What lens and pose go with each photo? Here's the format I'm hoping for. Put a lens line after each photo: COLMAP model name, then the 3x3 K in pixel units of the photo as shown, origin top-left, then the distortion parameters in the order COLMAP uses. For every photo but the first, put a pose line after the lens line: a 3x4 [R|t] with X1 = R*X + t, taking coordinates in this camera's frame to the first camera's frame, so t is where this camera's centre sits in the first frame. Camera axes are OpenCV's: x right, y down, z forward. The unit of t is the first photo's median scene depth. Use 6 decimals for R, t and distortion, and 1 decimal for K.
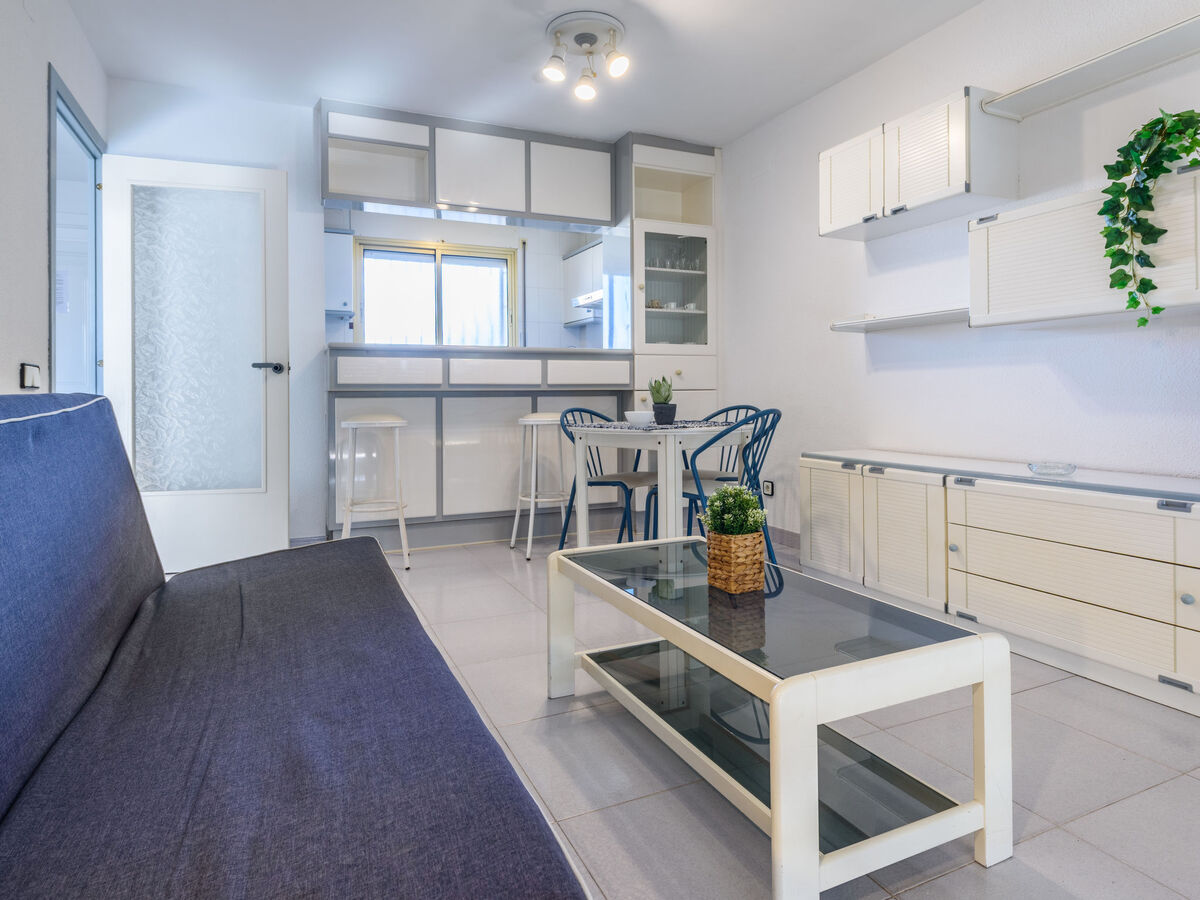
lens RADIAL K [[702.4, 0, 599.9], [0, 702.4, 399.6], [0, 0, 1]] dist [0.001955, -0.001344]
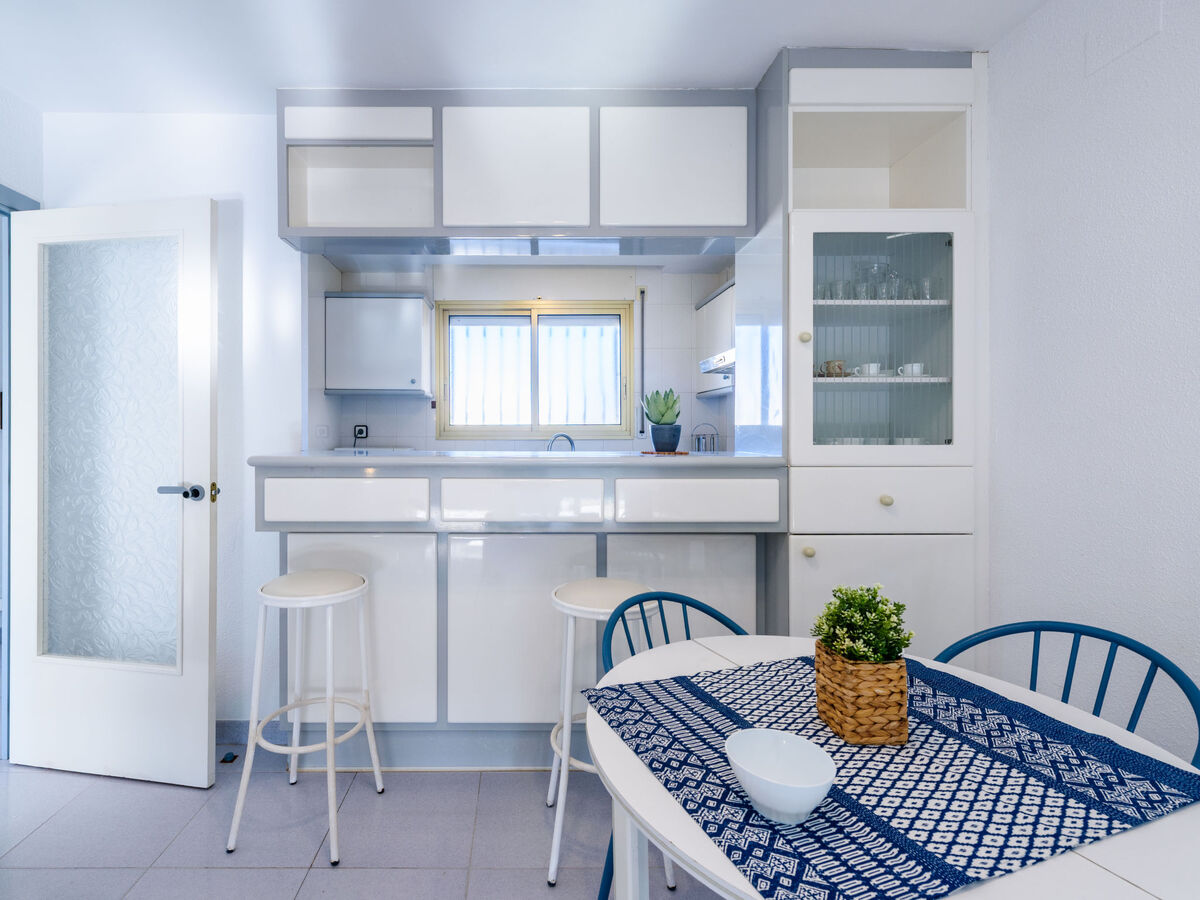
lens RADIAL K [[552.2, 0, 528.1], [0, 552.2, 433.6], [0, 0, 1]] dist [0.005915, 0.000253]
pose [[0.912602, 0.006972, -0.408790, 0.038006], [-0.010016, 0.999936, -0.005304, -0.081359], [0.408727, 0.008935, 0.912613, 0.518270]]
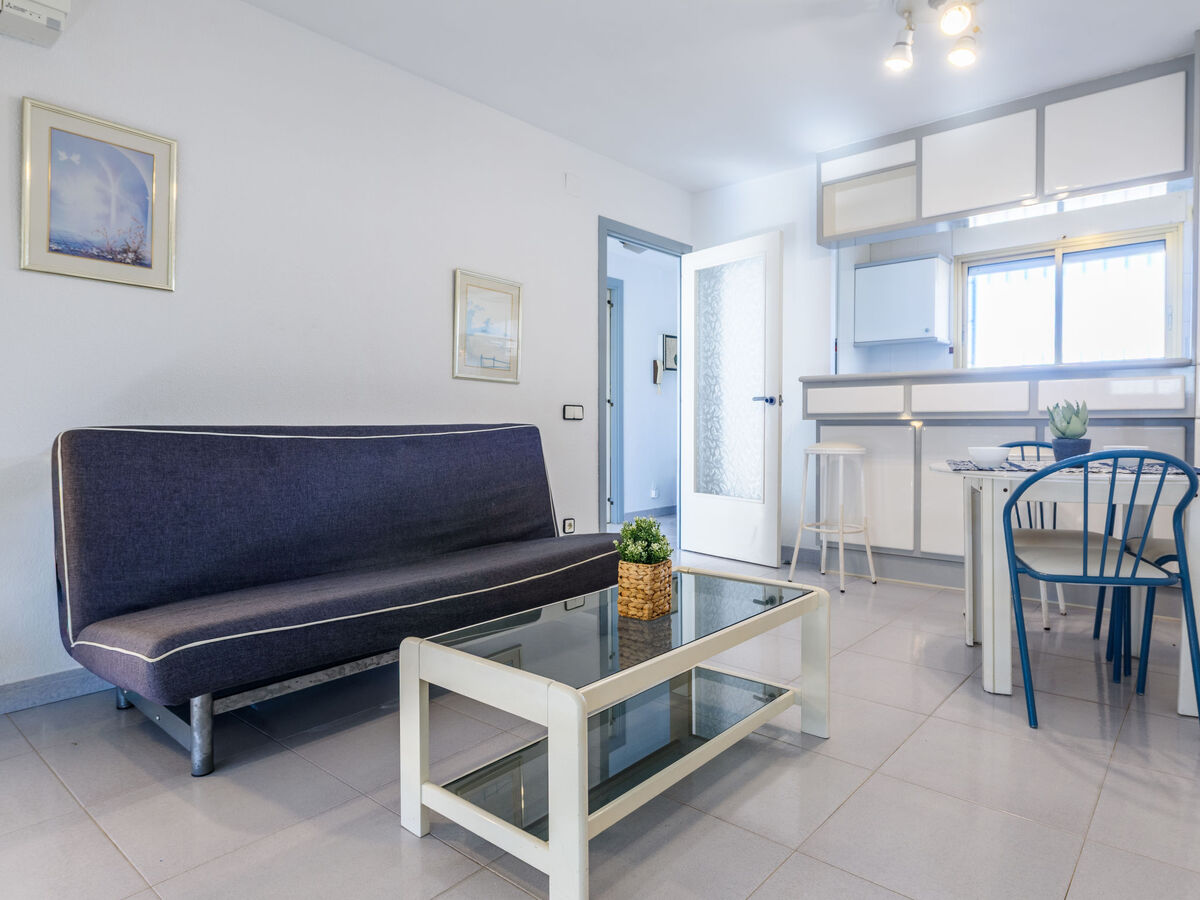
lens RADIAL K [[721.1, 0, 600.0], [0, 721.1, 450.0], [0, 0, 1]] dist [-0.001341, -0.000066]
pose [[0.409549, 0.038701, -0.911467, 0.430060], [-0.006094, 0.999194, 0.039687, -0.006228], [0.912268, -0.010699, 0.409455, 0.189447]]
